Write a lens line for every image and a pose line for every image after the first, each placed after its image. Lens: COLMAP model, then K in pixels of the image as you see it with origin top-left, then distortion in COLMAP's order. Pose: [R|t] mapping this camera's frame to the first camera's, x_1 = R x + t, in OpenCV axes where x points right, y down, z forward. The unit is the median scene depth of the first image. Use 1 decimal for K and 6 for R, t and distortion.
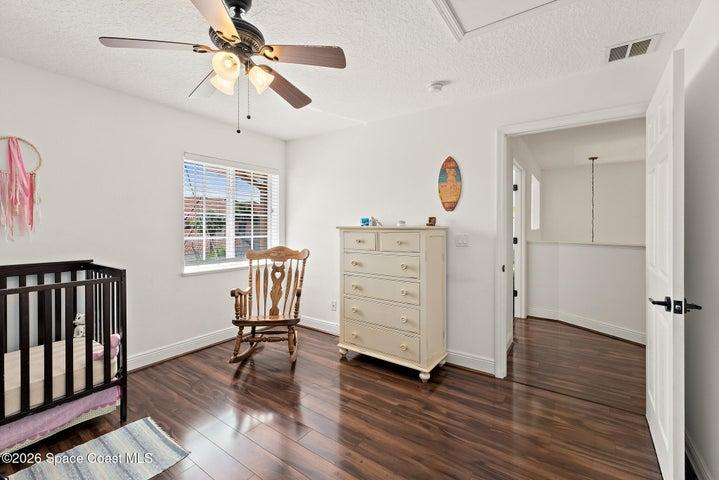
lens RADIAL K [[307.4, 0, 359.6], [0, 307.4, 234.3], [0, 0, 1]] dist [0.022079, -0.000186]
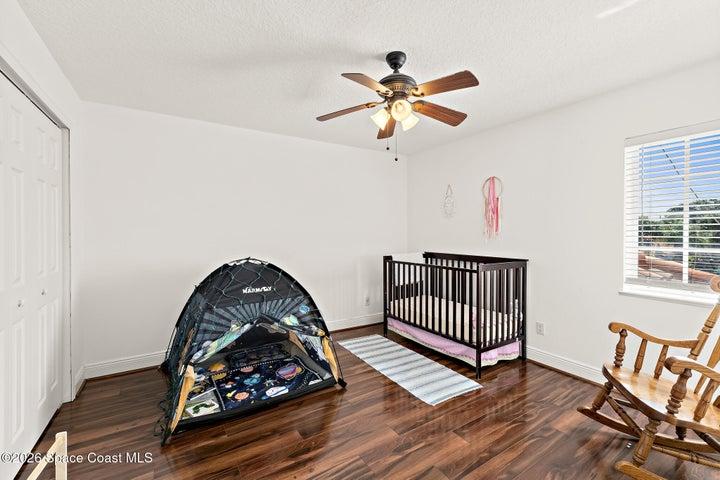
lens RADIAL K [[307.8, 0, 360.1], [0, 307.8, 234.3], [0, 0, 1]] dist [0.022079, -0.000186]
pose [[-0.373727, 0.000080, -0.927539, 0.675069], [-0.024012, 0.999664, 0.009761, -0.019804], [0.927228, 0.025920, -0.373599, 1.039264]]
